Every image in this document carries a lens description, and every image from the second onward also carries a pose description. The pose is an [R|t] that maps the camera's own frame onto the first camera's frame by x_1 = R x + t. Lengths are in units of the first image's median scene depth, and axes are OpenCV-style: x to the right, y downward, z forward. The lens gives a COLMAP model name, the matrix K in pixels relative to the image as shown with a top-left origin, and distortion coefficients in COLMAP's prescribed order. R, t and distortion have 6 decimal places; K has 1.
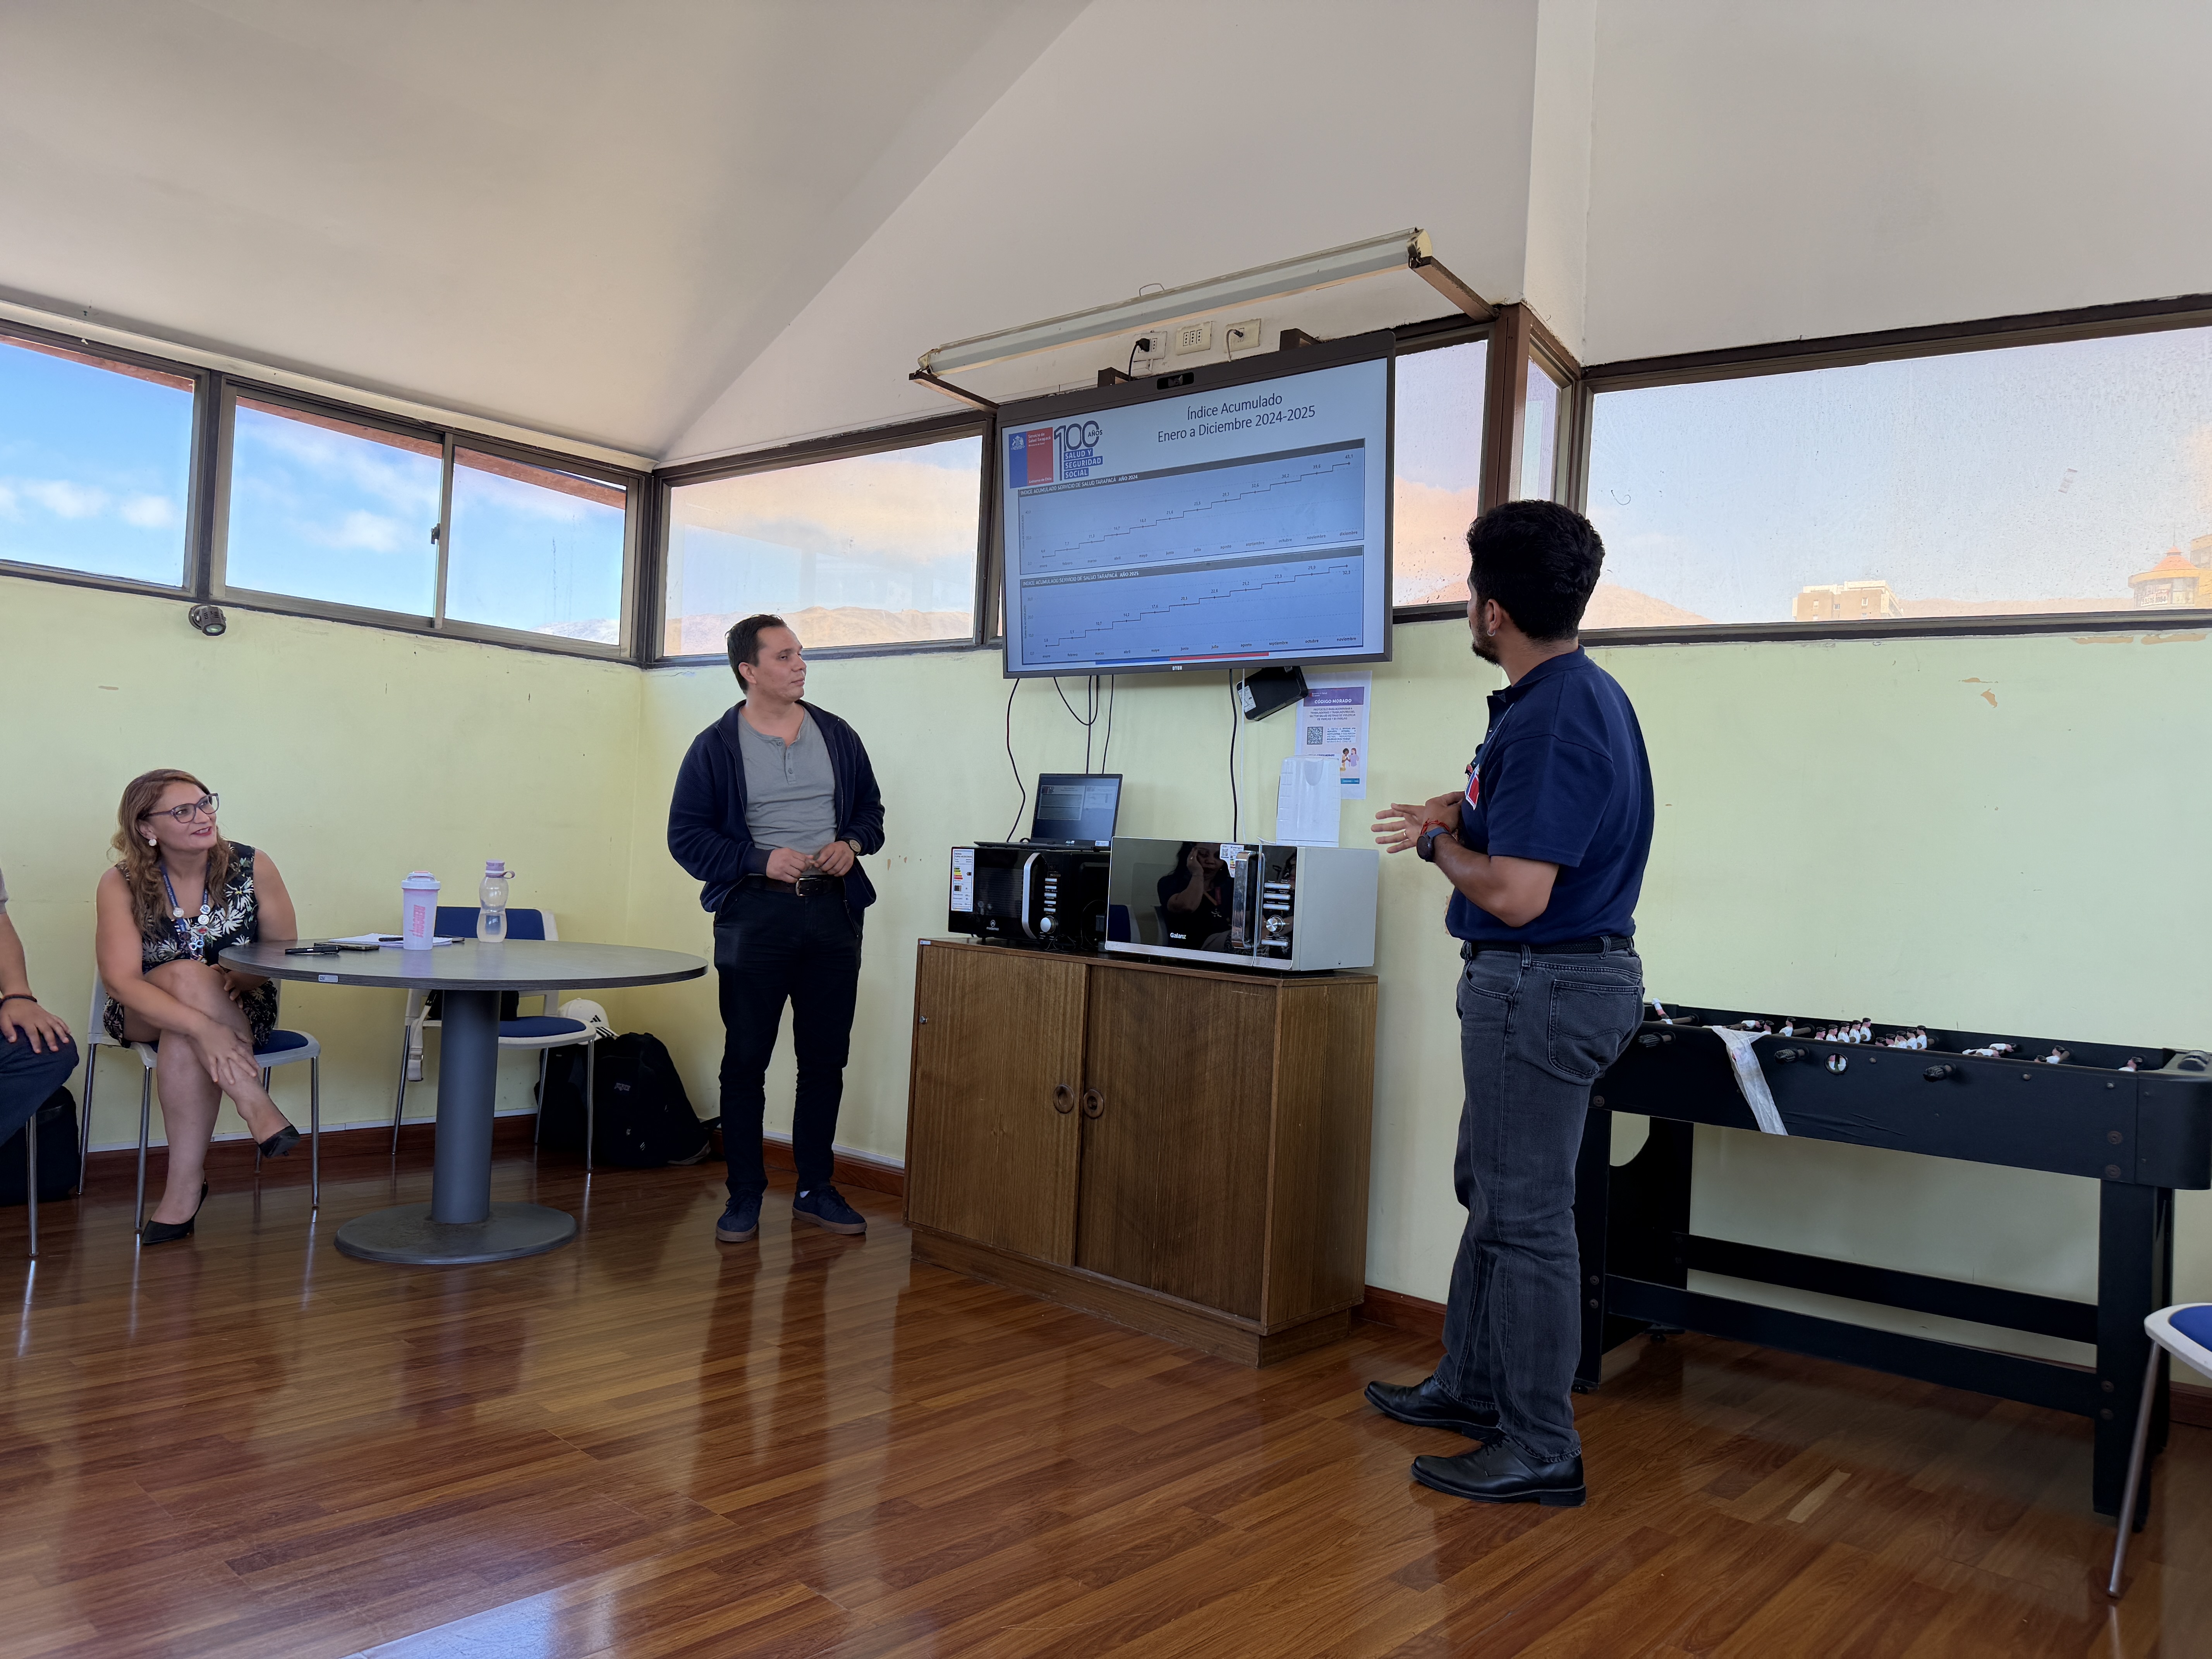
lens RADIAL K [[1534.3, 0, 1106.5], [0, 1534.3, 841.6], [0, 0, 1]] dist [0.087699, -0.102501]
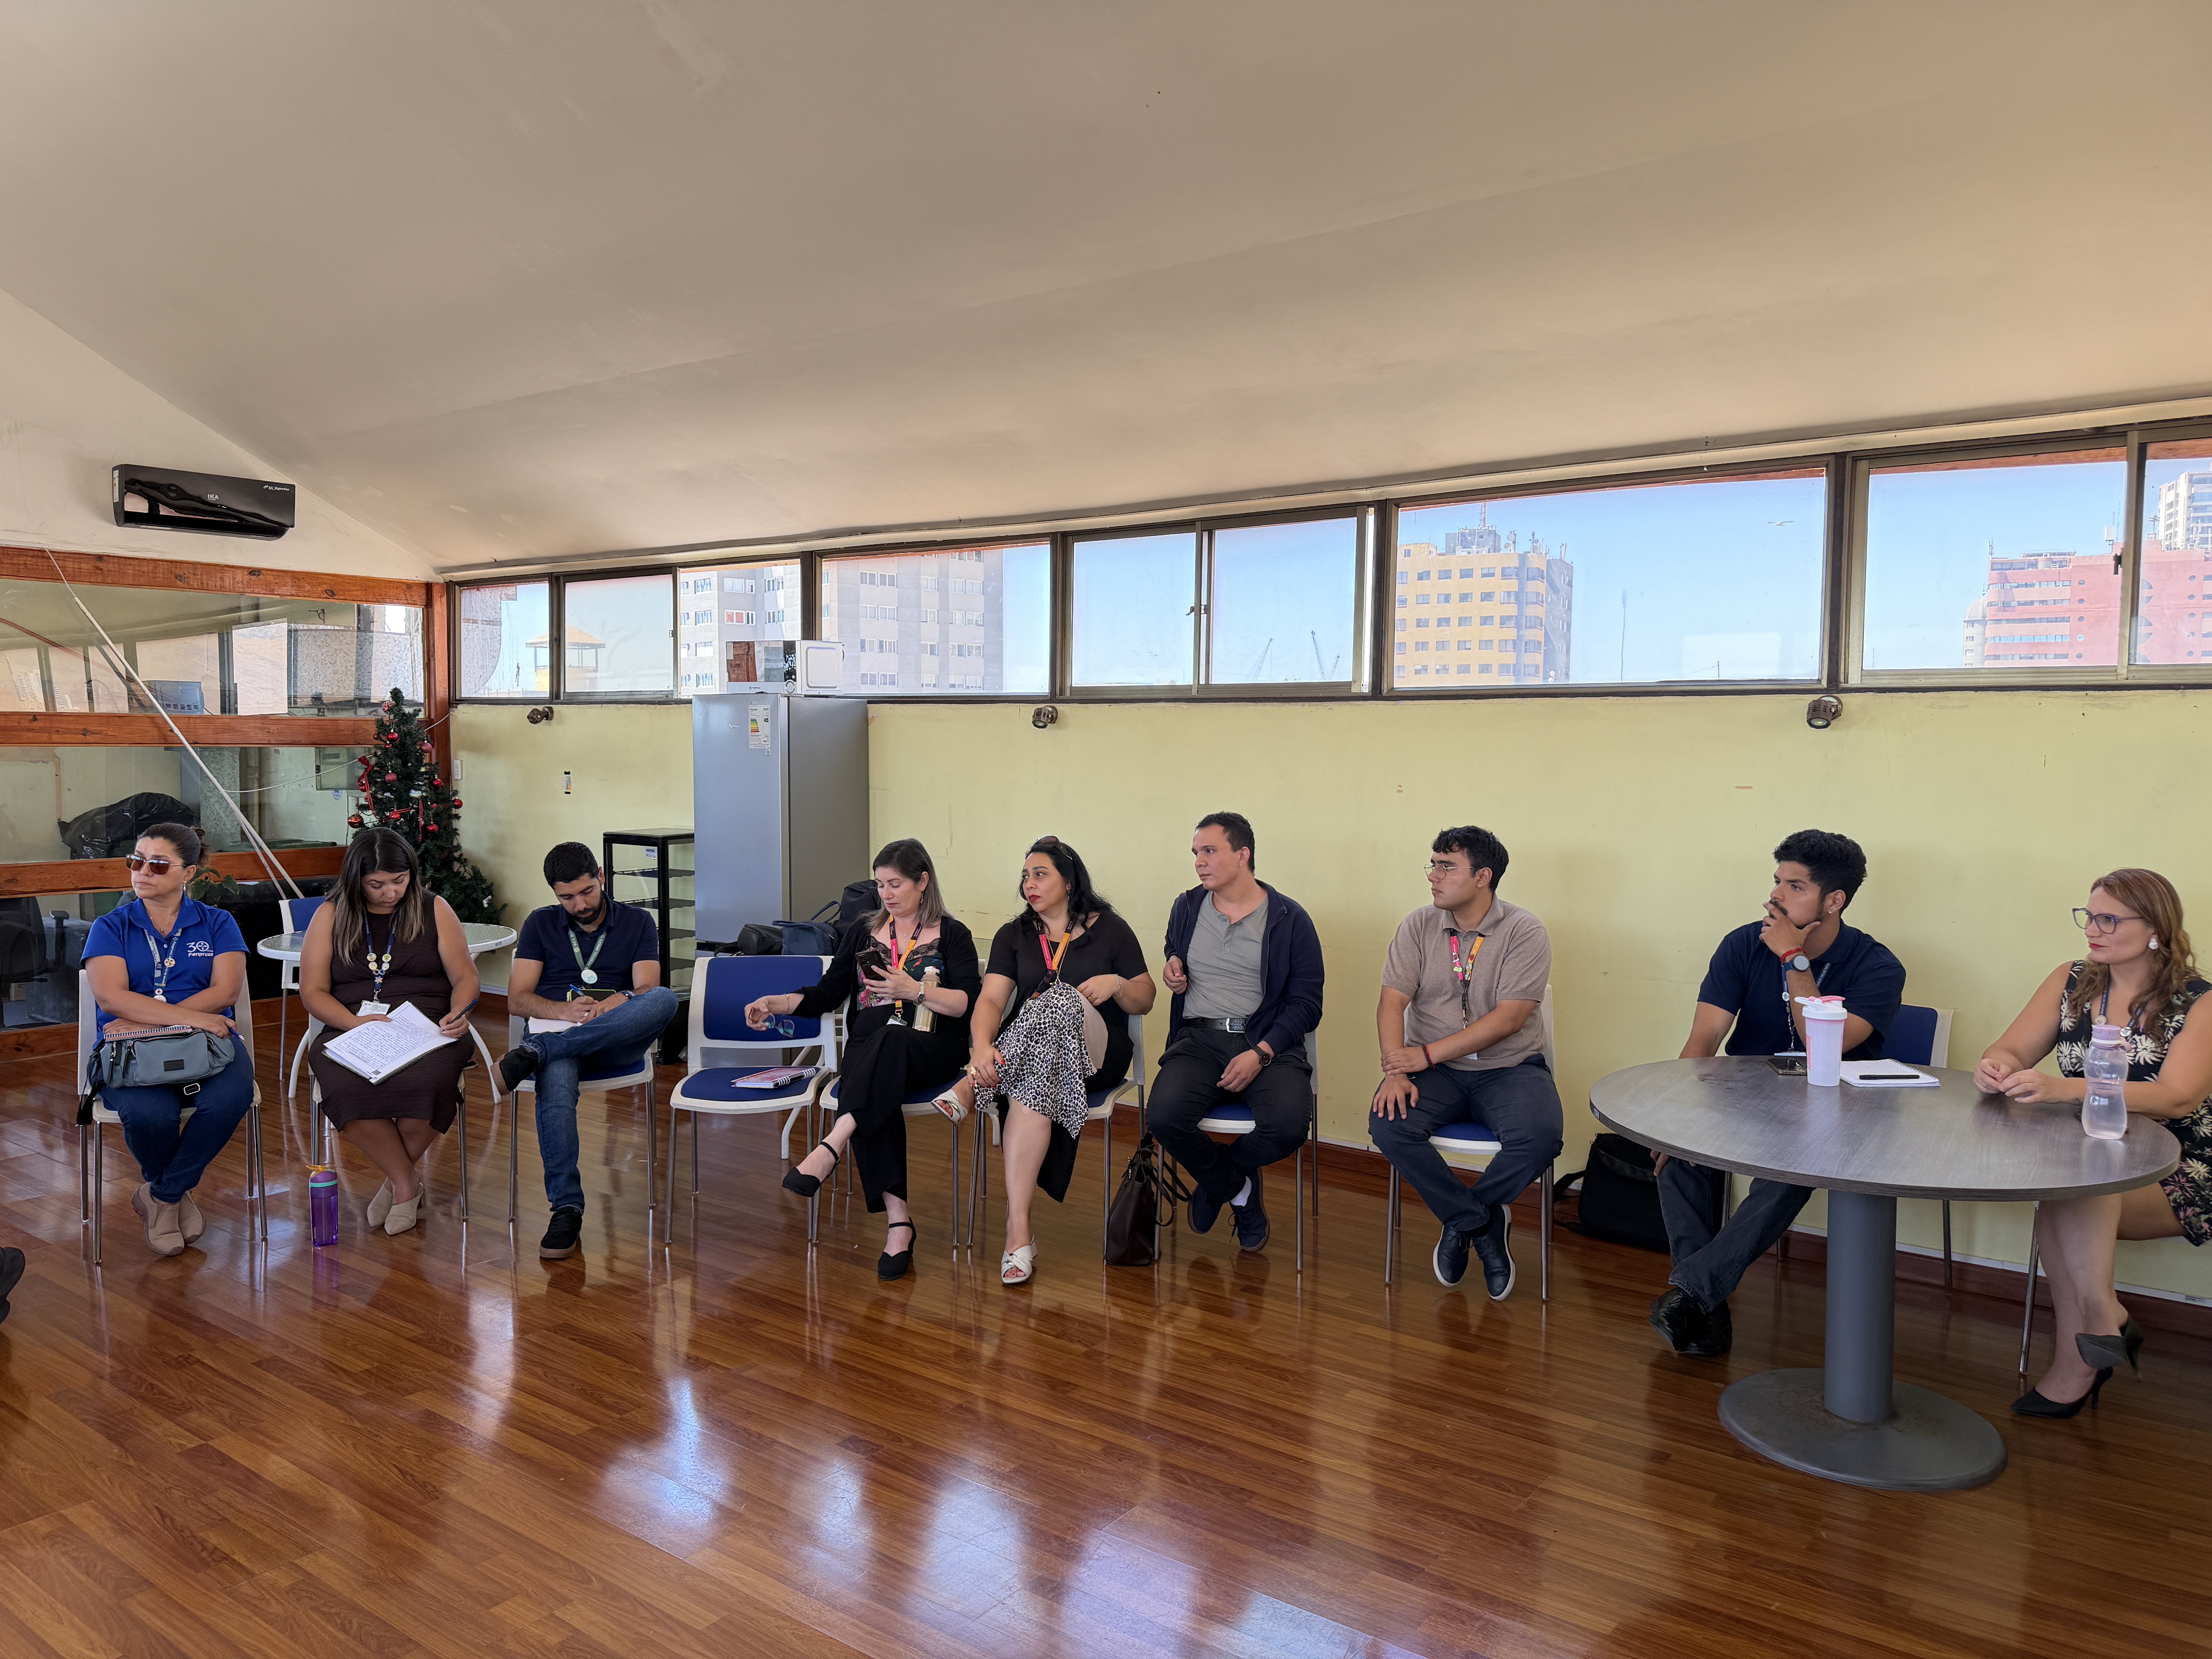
lens RADIAL K [[1534.3, 0, 1122.4], [0, 1534.3, 827.0], [0, 0, 1]] dist [0.087699, -0.102501]
pose [[0.116358, -0.042977, -0.992277, 0.703549], [-0.036851, 0.998189, -0.047554, 0.000507], [0.992523, 0.042099, 0.114564, 1.036908]]
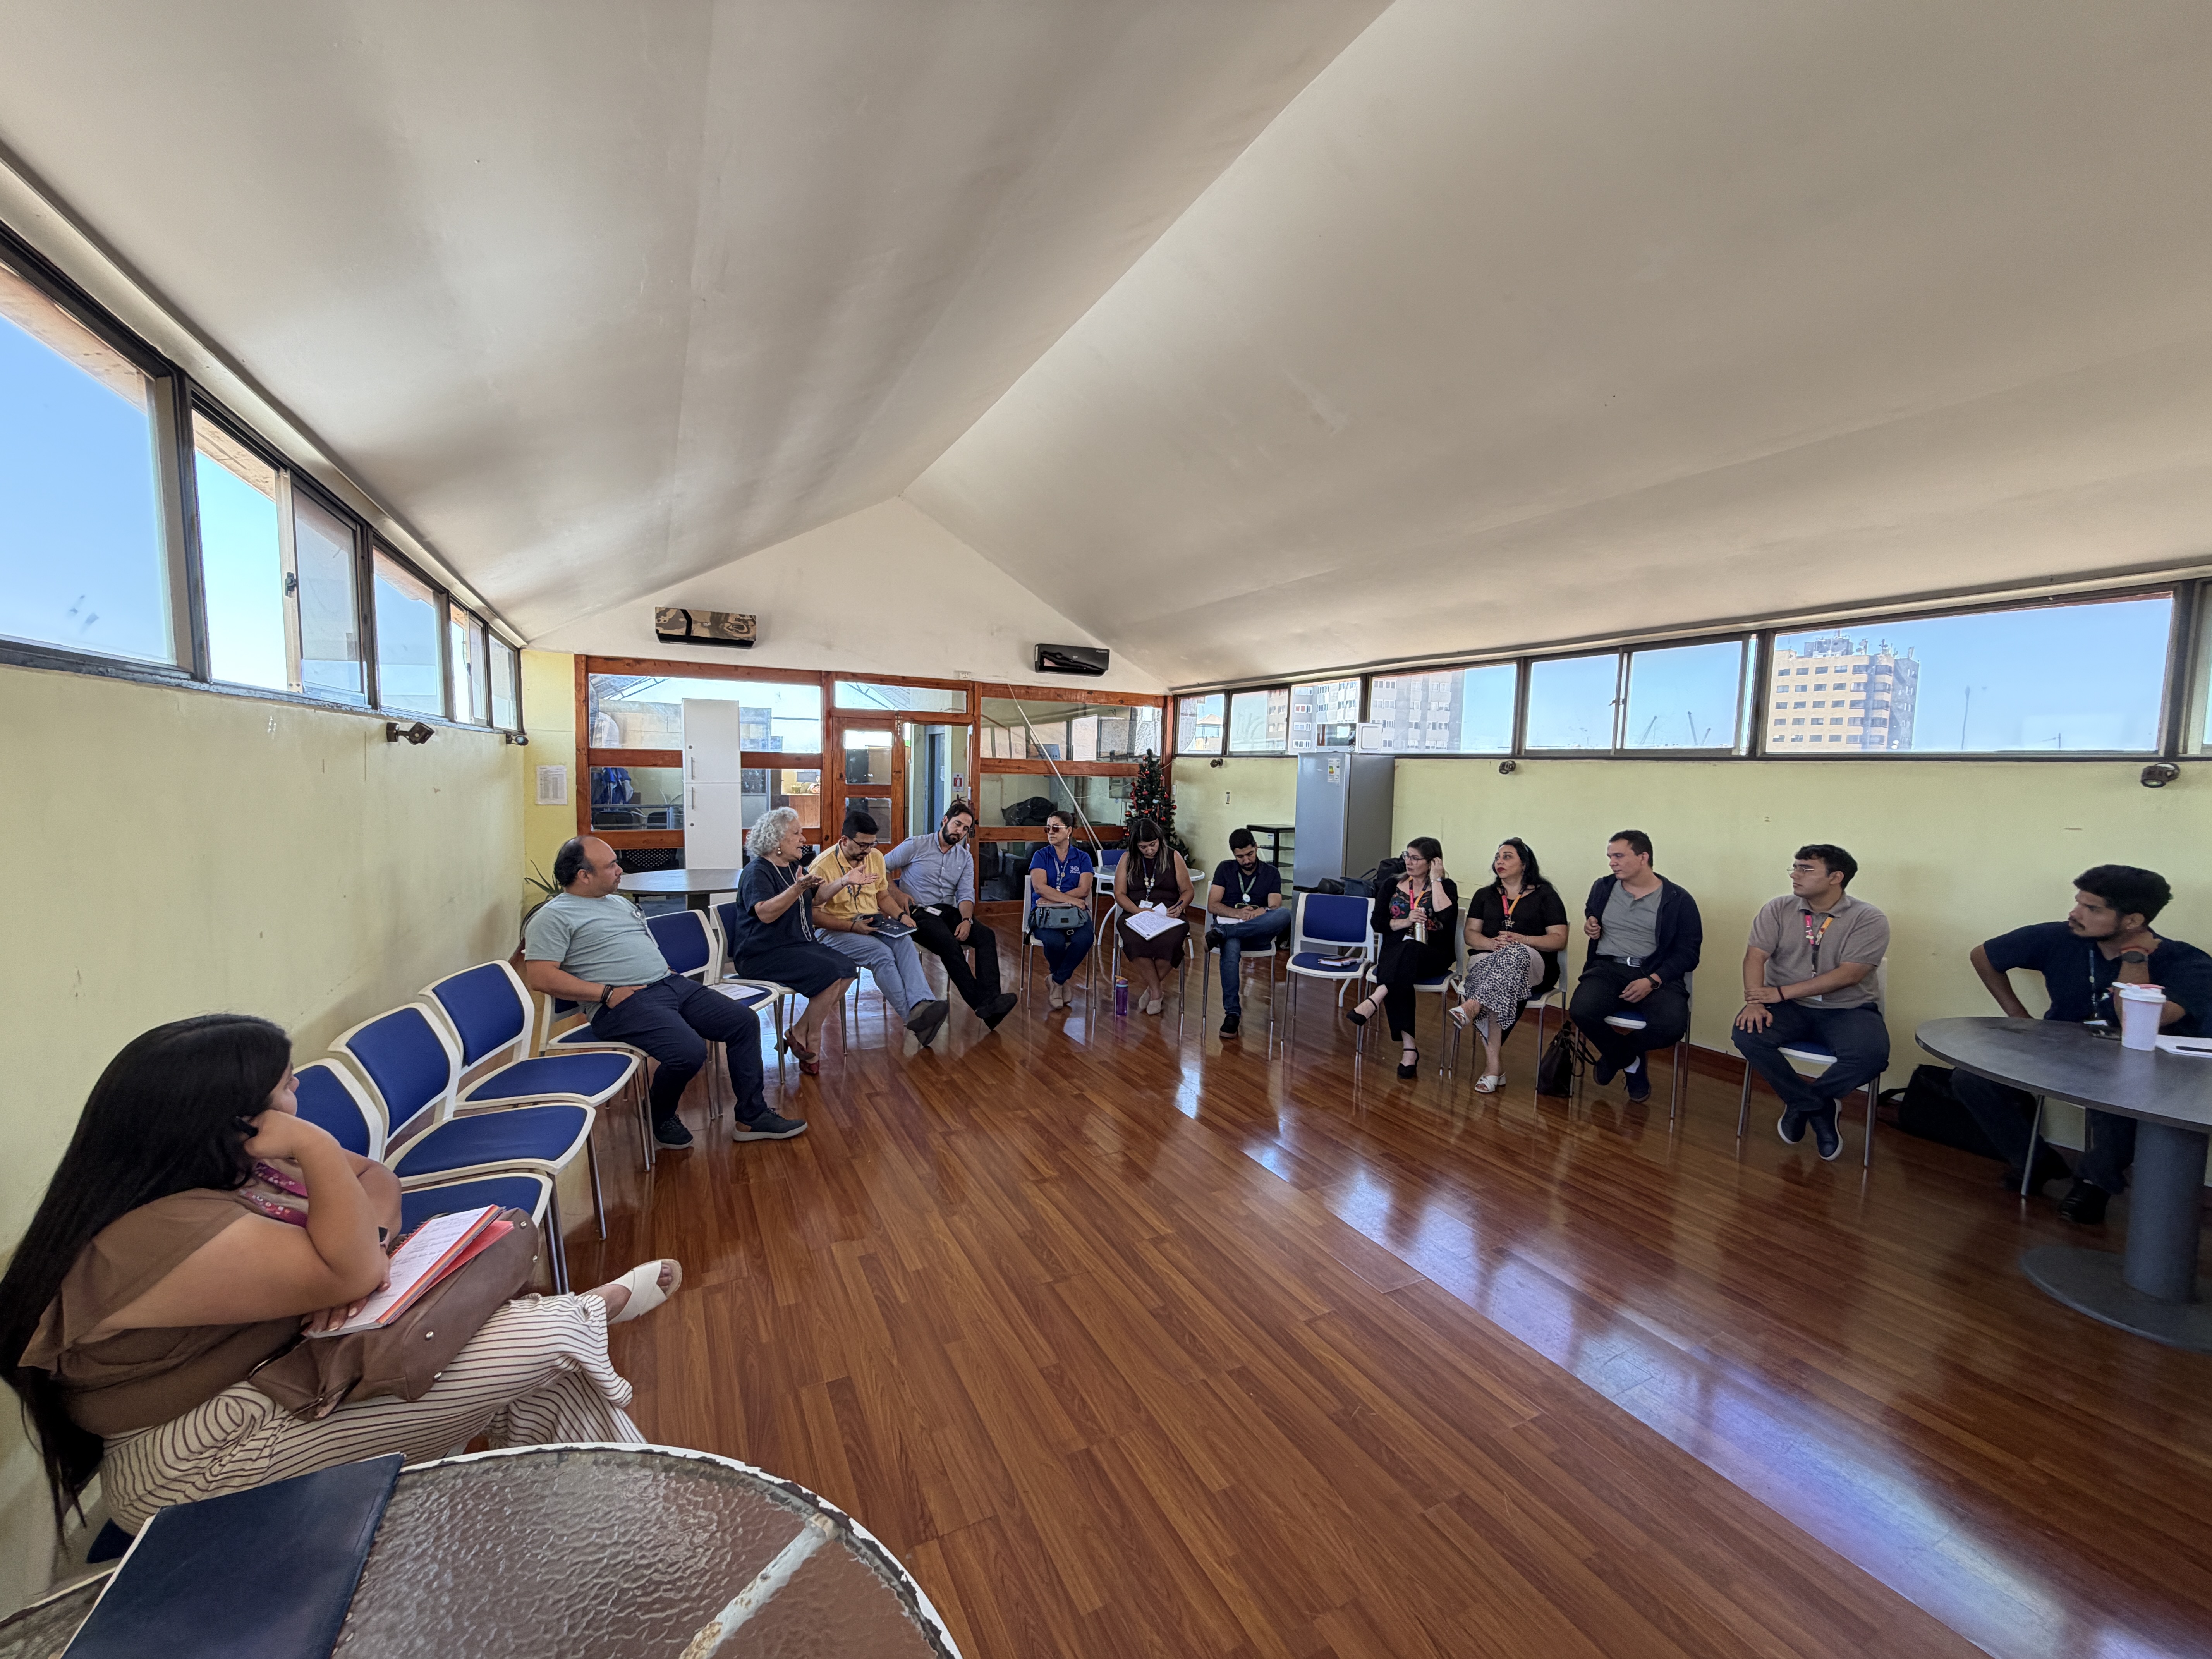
lens RADIAL K [[875.7, 0, 1103.9], [0, 875.7, 829.8], [0, 0, 1]] dist [-0.002851, 0.001409]
pose [[-0.334970, -0.045697, -0.941120, 0.771340], [-0.101074, 0.994802, -0.012328, 0.009775], [0.936792, 0.090994, -0.337848, 1.006057]]
